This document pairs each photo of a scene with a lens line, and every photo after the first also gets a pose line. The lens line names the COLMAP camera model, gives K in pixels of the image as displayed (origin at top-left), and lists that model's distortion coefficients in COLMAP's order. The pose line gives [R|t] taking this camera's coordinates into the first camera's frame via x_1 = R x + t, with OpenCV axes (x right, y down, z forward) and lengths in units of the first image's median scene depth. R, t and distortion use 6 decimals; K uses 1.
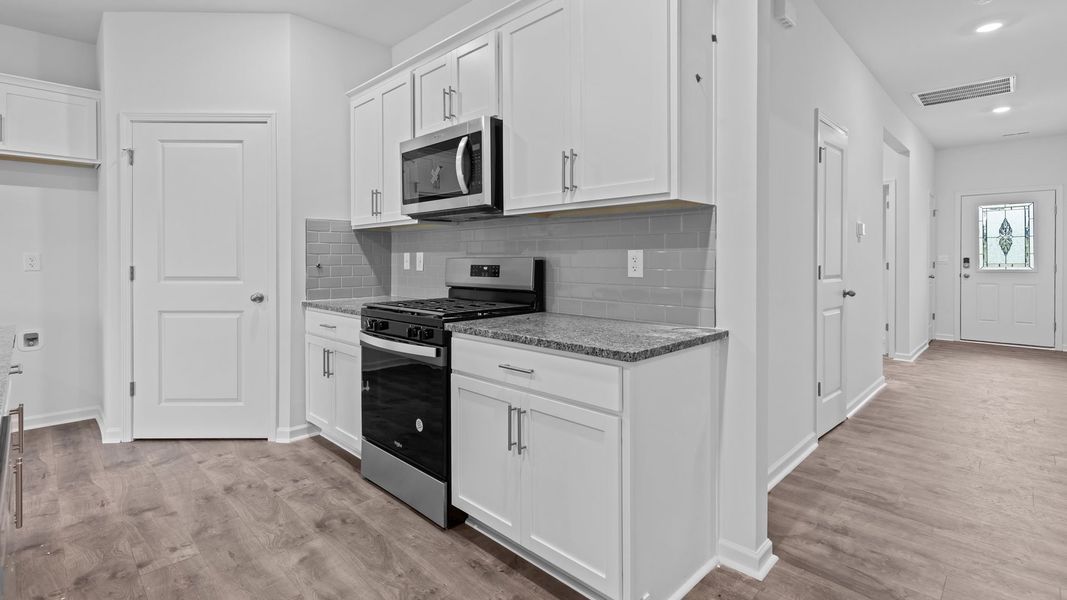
lens RADIAL K [[486.9, 0, 541.6], [0, 486.9, 264.2], [0, 0, 1]] dist [0.012023, -0.003053]
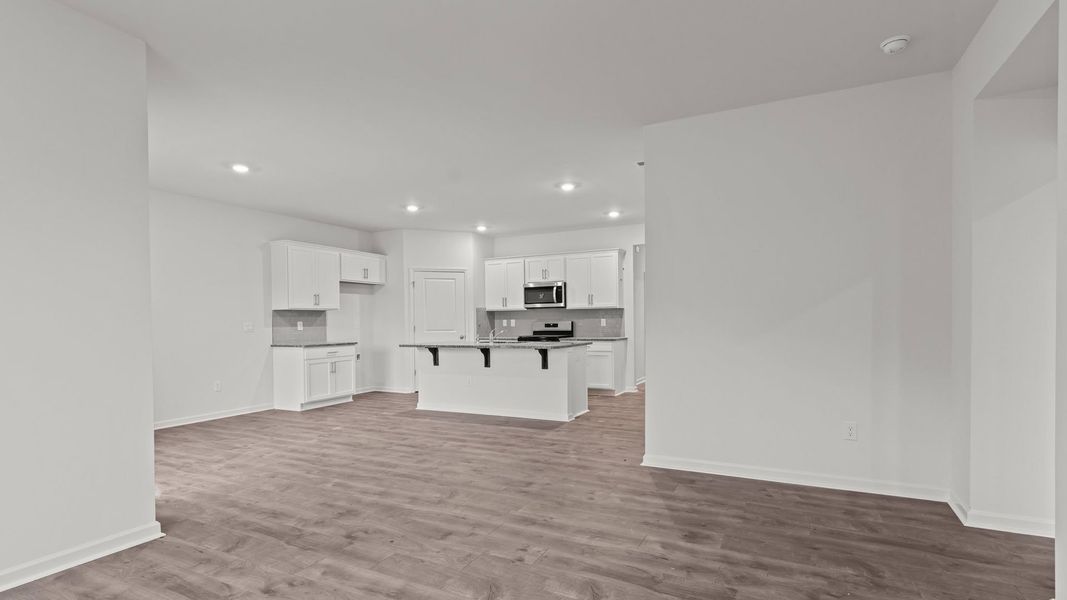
lens RADIAL K [[486.9, 0, 538.1], [0, 486.9, 333.4], [0, 0, 1]] dist [0.012023, -0.003053]
pose [[0.952635, -0.018596, 0.303546, -1.080337], [0.014431, 0.999769, 0.015959, 0.013144], [-0.303772, -0.010823, 0.952683, -1.844869]]
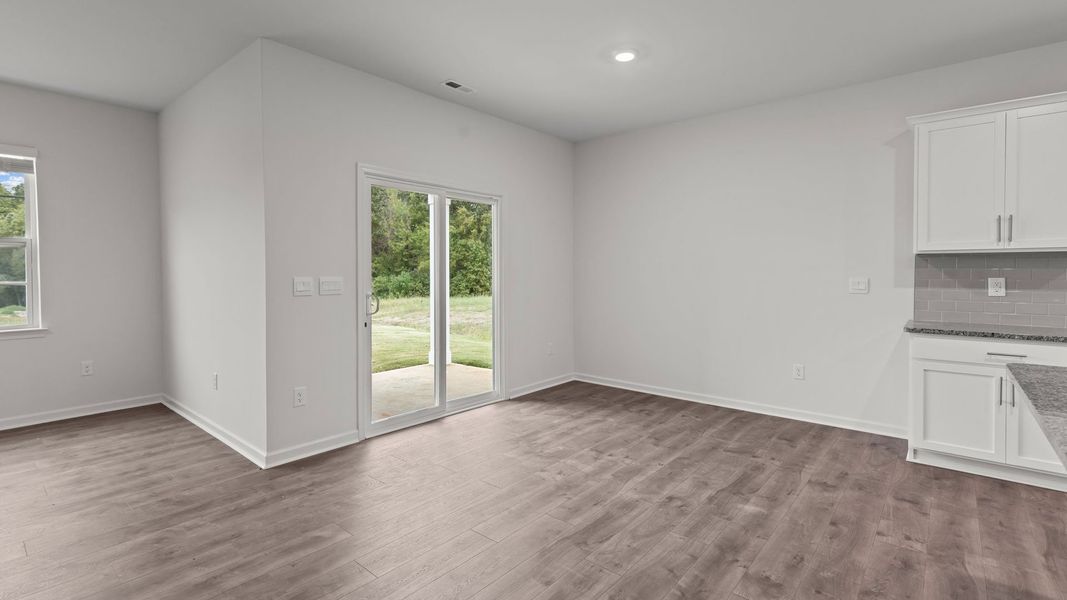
lens RADIAL K [[486.9, 0, 536.4], [0, 486.9, 282.0], [0, 0, 1]] dist [0.012023, -0.003053]
pose [[0.077407, 0.021014, -0.996778, -0.408908], [-0.010573, 0.999739, 0.020255, -0.026976], [0.996943, 0.008971, 0.077609, -0.276969]]
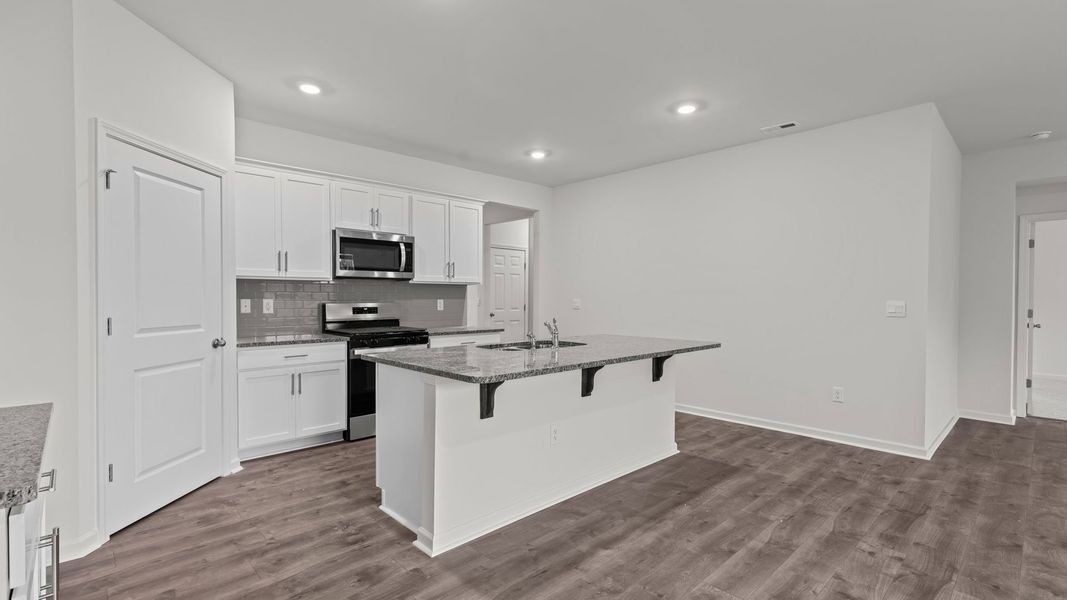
lens RADIAL K [[486.9, 0, 528.6], [0, 486.9, 300.4], [0, 0, 1]] dist [0.012023, -0.003053]
pose [[0.049140, -0.005848, 0.998775, -1.723705], [0.006607, 0.999963, 0.005530, -0.026269], [-0.998770, 0.006327, 0.049176, 0.307562]]
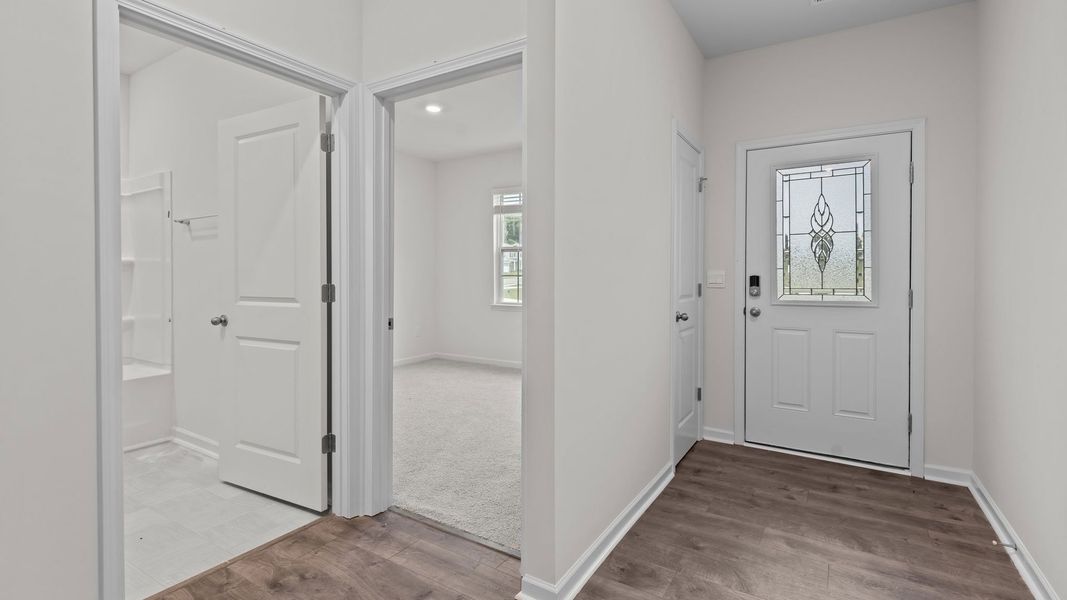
lens RADIAL K [[486.9, 0, 535.8], [0, 486.9, 284.2], [0, 0, 1]] dist [0.012023, -0.003053]
pose [[0.973632, 0.007115, 0.228014, 1.274819], [-0.006867, 0.999975, -0.001881, -0.005197], [-0.228022, 0.000266, 0.973656, 1.352913]]
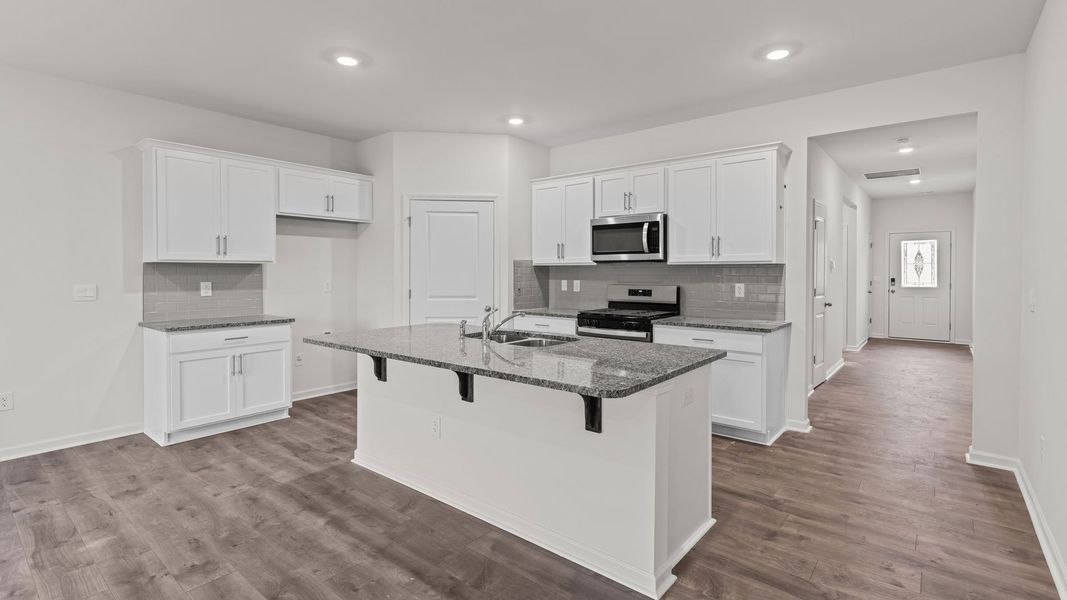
lens RADIAL K [[486.9, 0, 540.5], [0, 486.9, 277.2], [0, 0, 1]] dist [0.012023, -0.003053]
pose [[0.995907, 0.000636, 0.090383, -0.597699], [-0.000894, 0.999996, 0.002820, -0.044509], [-0.090380, -0.002889, 0.995903, -0.685044]]
